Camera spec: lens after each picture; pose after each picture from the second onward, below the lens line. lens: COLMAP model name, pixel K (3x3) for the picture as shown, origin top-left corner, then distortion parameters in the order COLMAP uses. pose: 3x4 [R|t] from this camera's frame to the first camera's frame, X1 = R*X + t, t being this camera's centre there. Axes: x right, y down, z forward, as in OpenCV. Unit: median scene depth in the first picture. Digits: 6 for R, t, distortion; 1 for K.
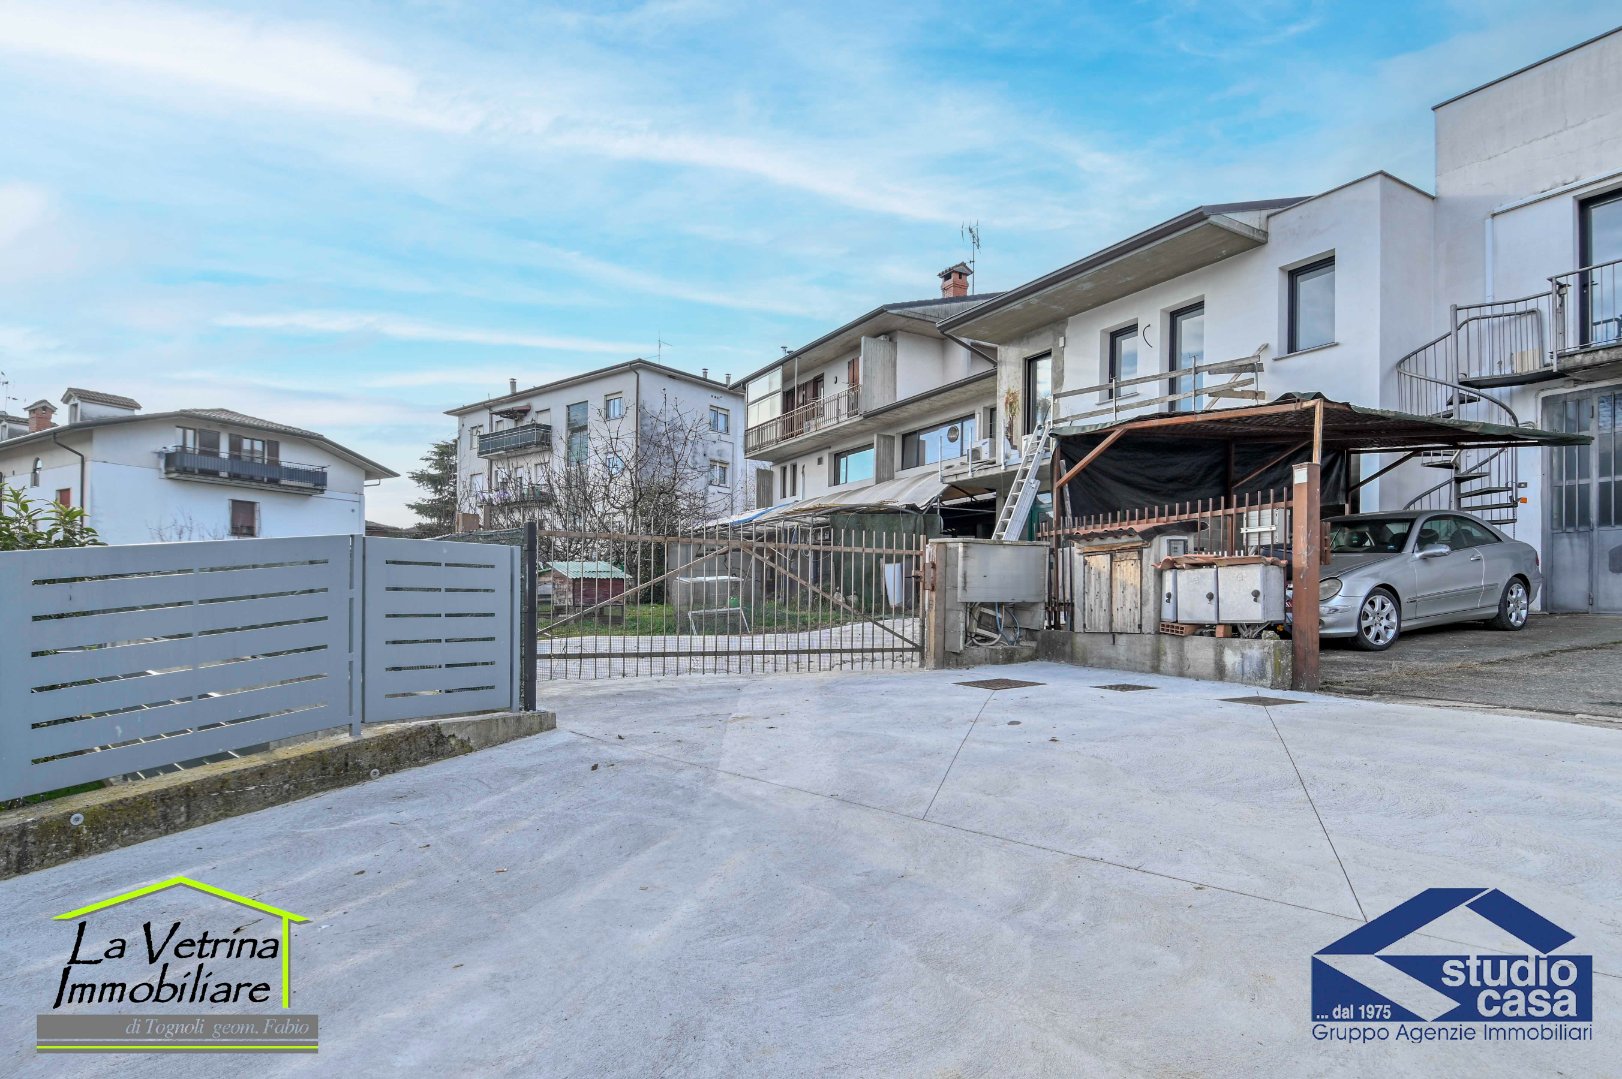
lens RADIAL K [[835.0, 0, 810.9], [0, 835.0, 600.3], [0, 0, 1]] dist [0.017402, -0.025007]
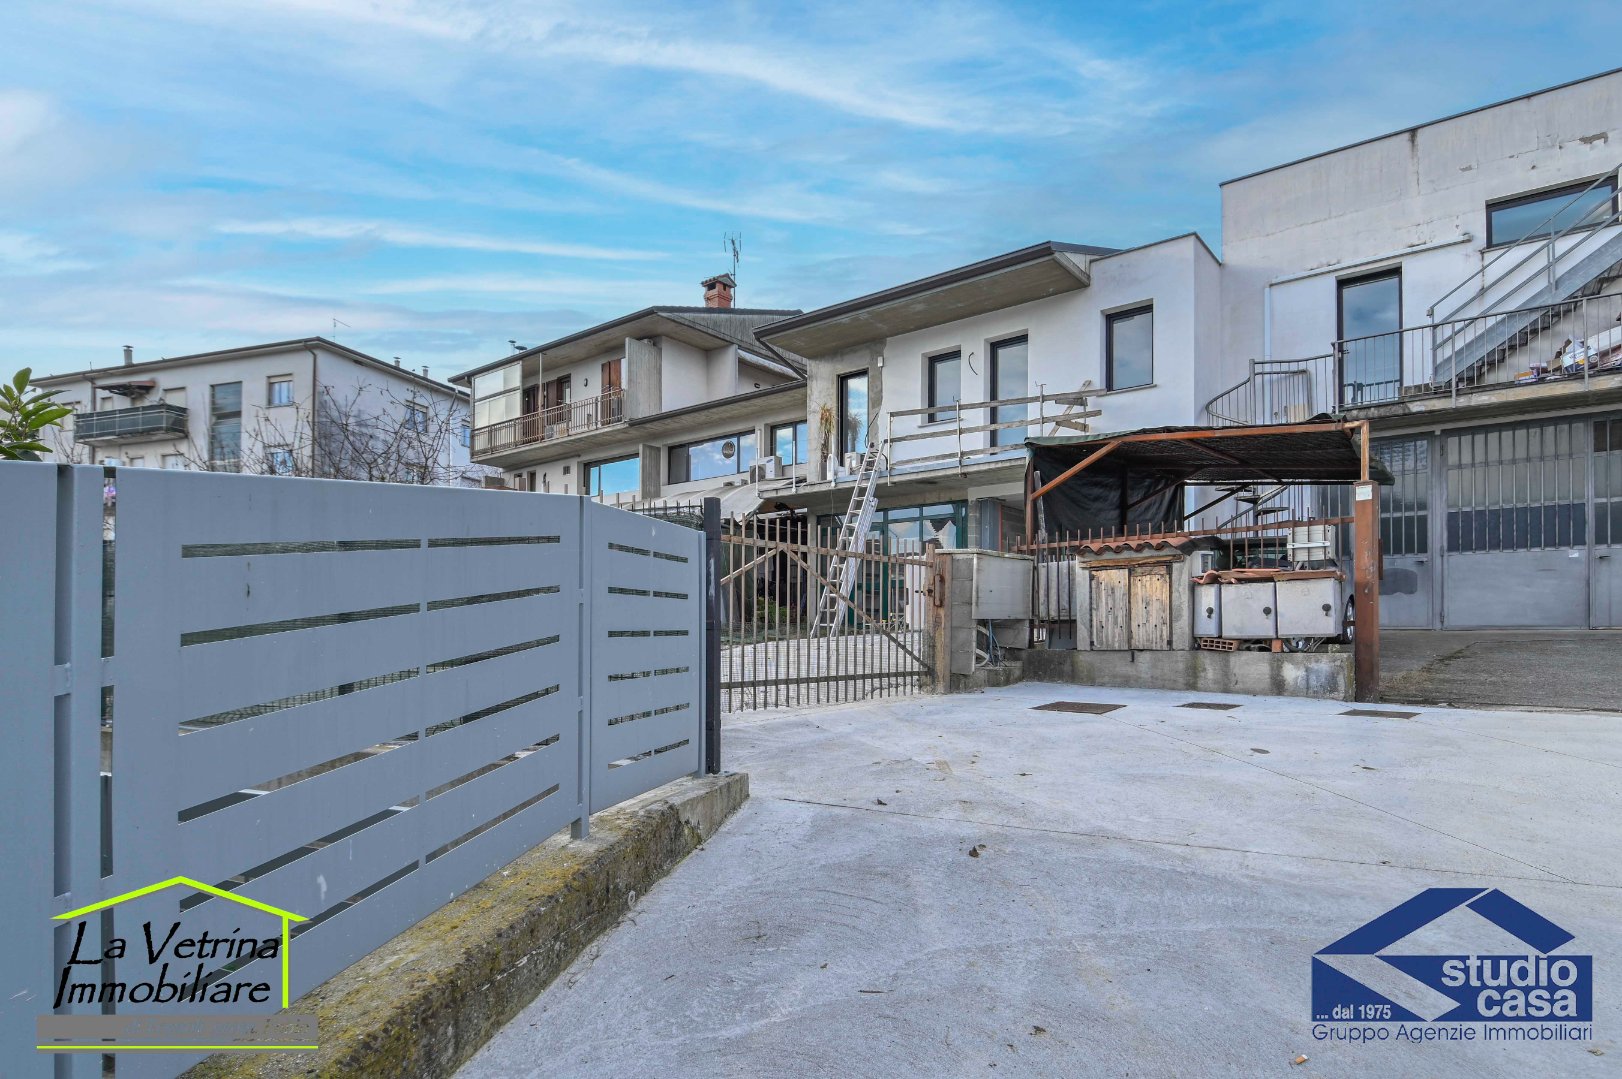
lens RADIAL K [[848.2, 0, 812.9], [0, 848.2, 618.2], [0, 0, 1]] dist [0.024677, -0.033309]
pose [[0.934548, -0.002056, 0.355831, -0.175832], [0.004708, 0.999967, -0.006588, 0.003592], [-0.355805, 0.007832, 0.934527, 0.111365]]
